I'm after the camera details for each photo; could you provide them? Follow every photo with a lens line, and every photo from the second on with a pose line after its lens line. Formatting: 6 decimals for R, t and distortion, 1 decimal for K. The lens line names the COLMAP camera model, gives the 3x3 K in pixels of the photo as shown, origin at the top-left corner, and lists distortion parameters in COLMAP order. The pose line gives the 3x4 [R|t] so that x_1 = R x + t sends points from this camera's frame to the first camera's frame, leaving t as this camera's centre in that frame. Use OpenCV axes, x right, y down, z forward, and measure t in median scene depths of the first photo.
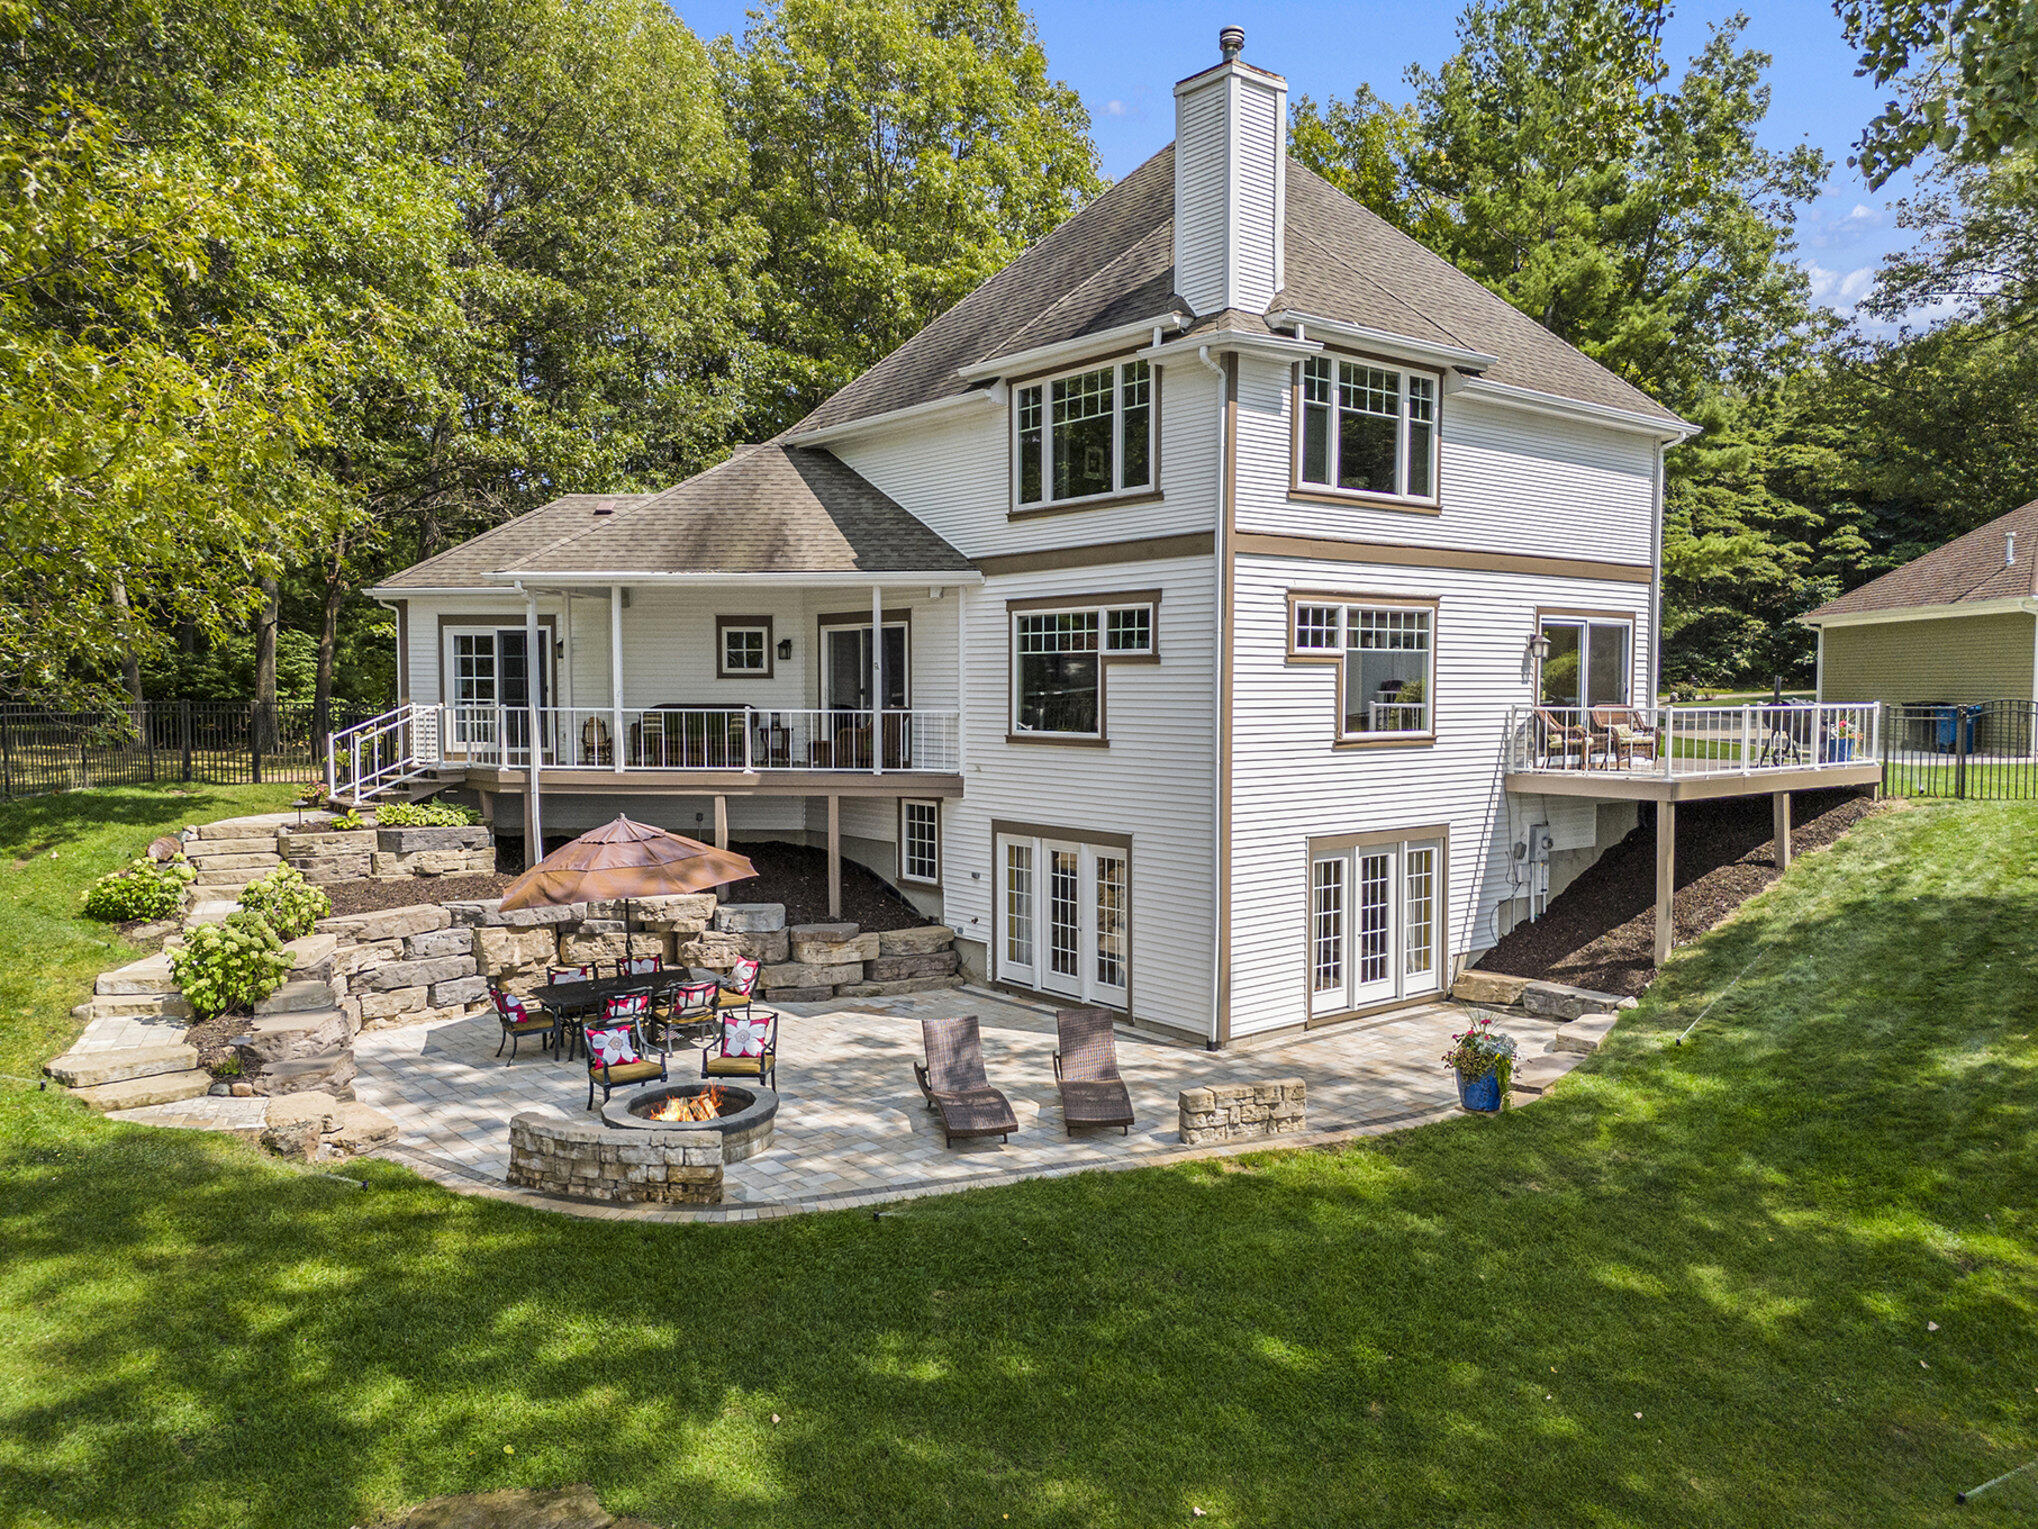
lens RADIAL K [[1481.4, 0, 1019.0], [0, 1481.4, 764.5], [0, 0, 1]] dist [0.071796, -0.089042]
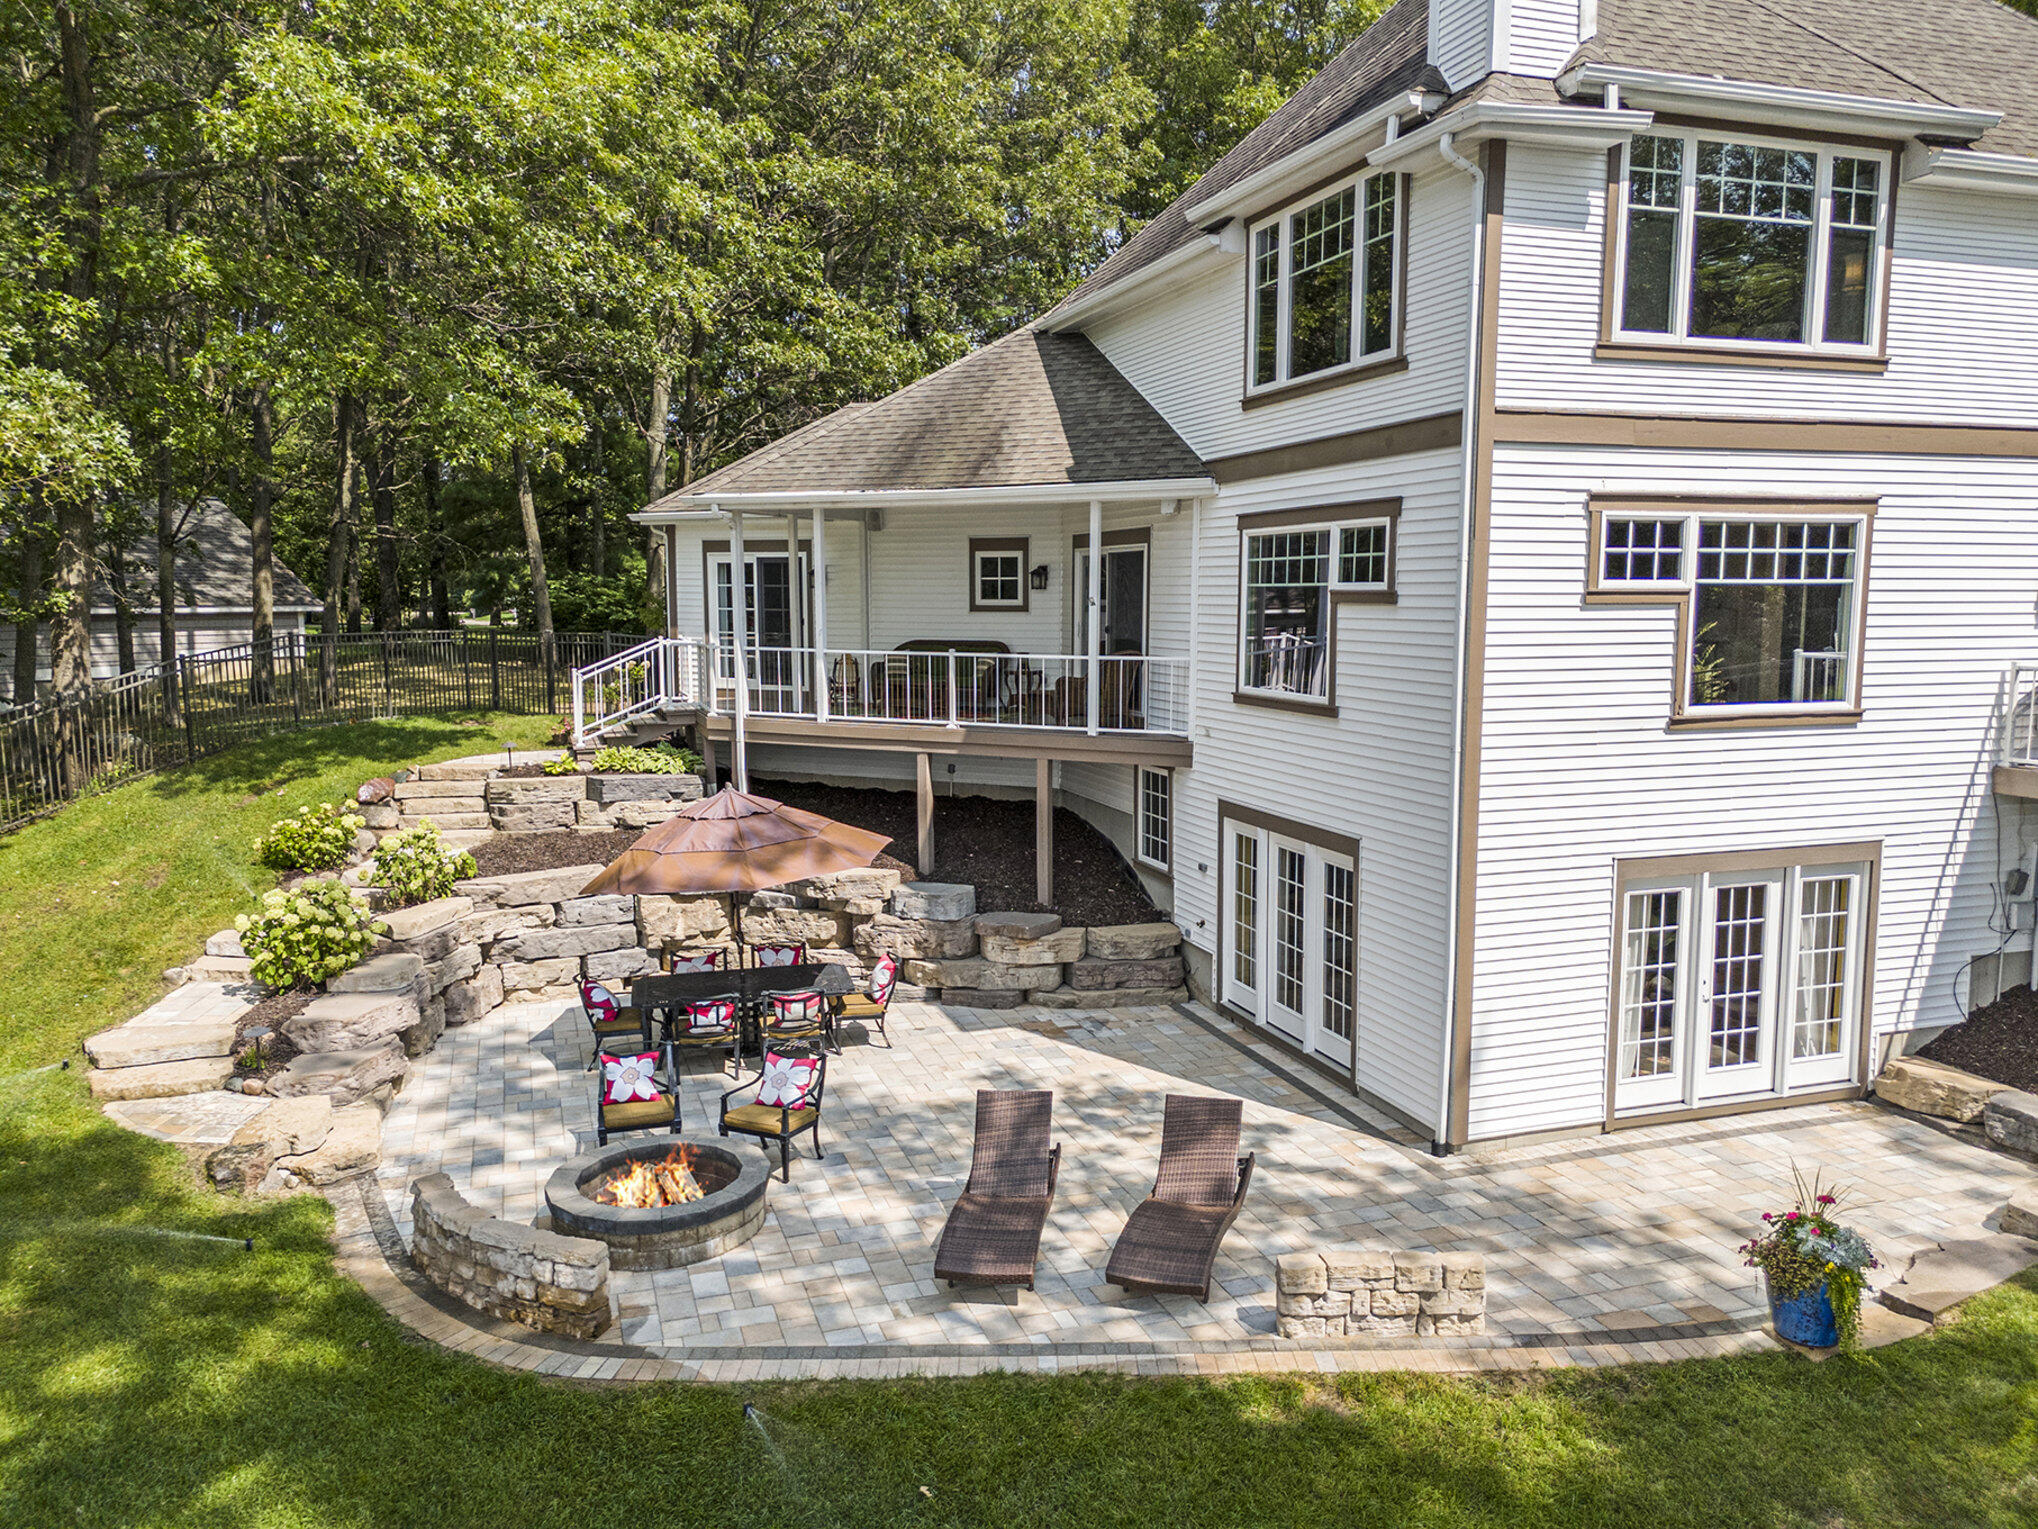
lens RADIAL K [[1481.4, 0, 1019.0], [0, 1481.4, 764.5], [0, 0, 1]] dist [0.071796, -0.089042]
pose [[0.936919, 0.039277, -0.347333, 0.165323], [-0.017356, 0.997669, 0.066002, -0.033211], [0.349115, -0.055811, 0.935416, 0.248023]]
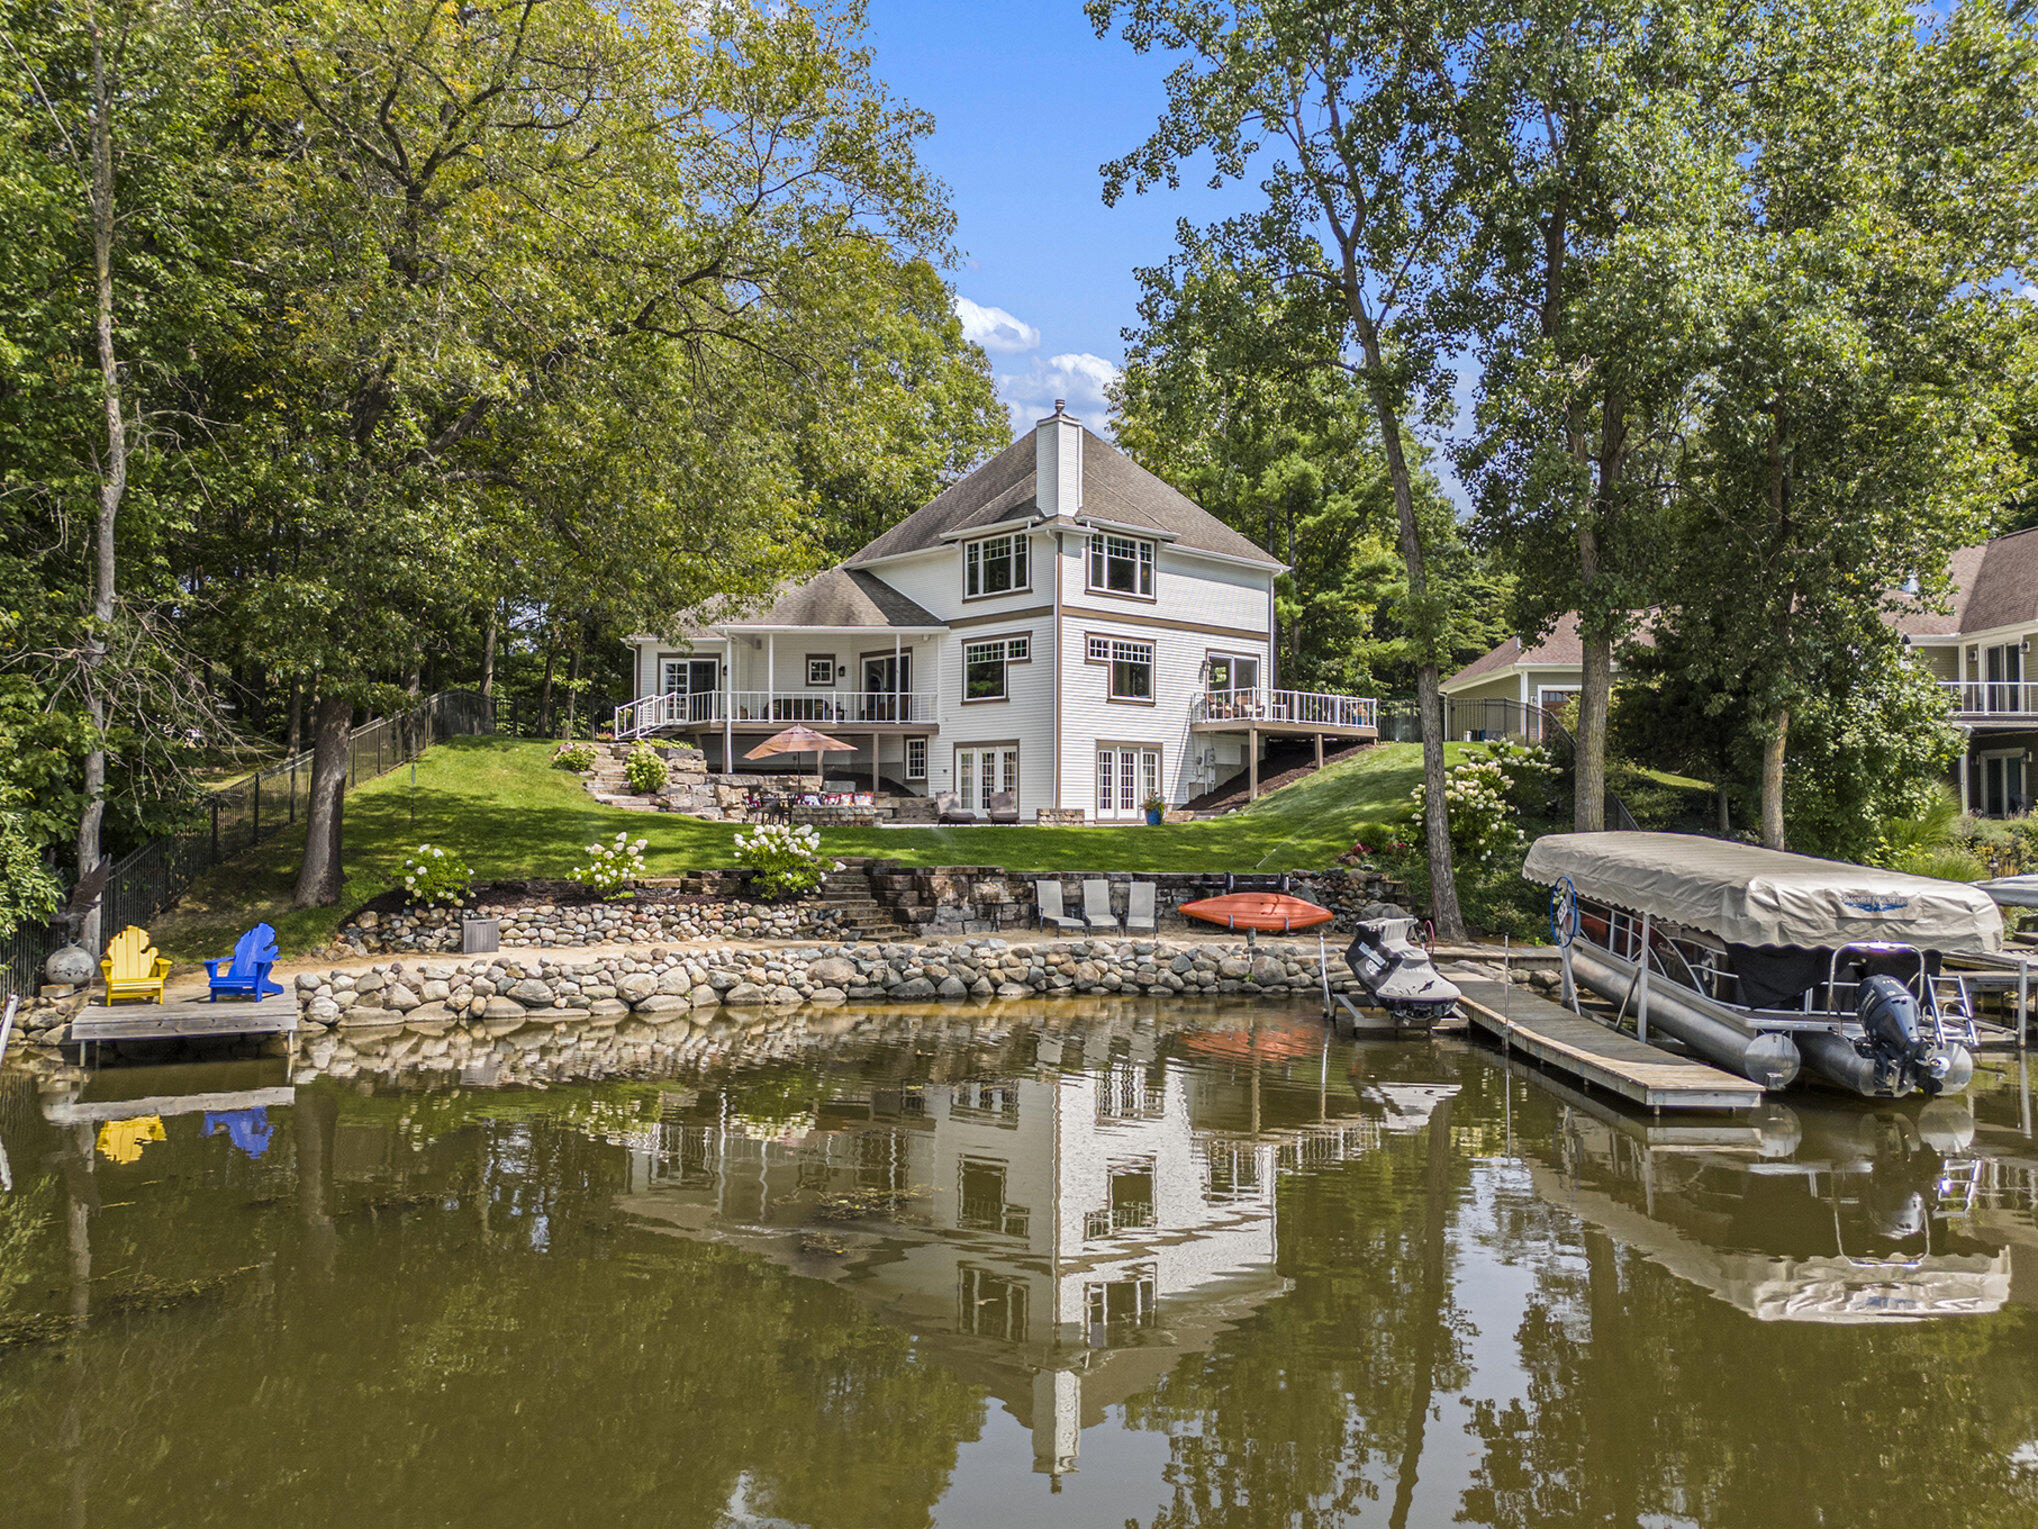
lens RADIAL K [[1481.4, 0, 1019.0], [0, 1481.4, 764.5], [0, 0, 1]] dist [0.071796, -0.089042]
pose [[0.997160, 0.007176, 0.074972, -0.089847], [-0.000460, 0.996013, -0.089210, 0.277143], [-0.075314, 0.088922, 0.993187, -1.196117]]
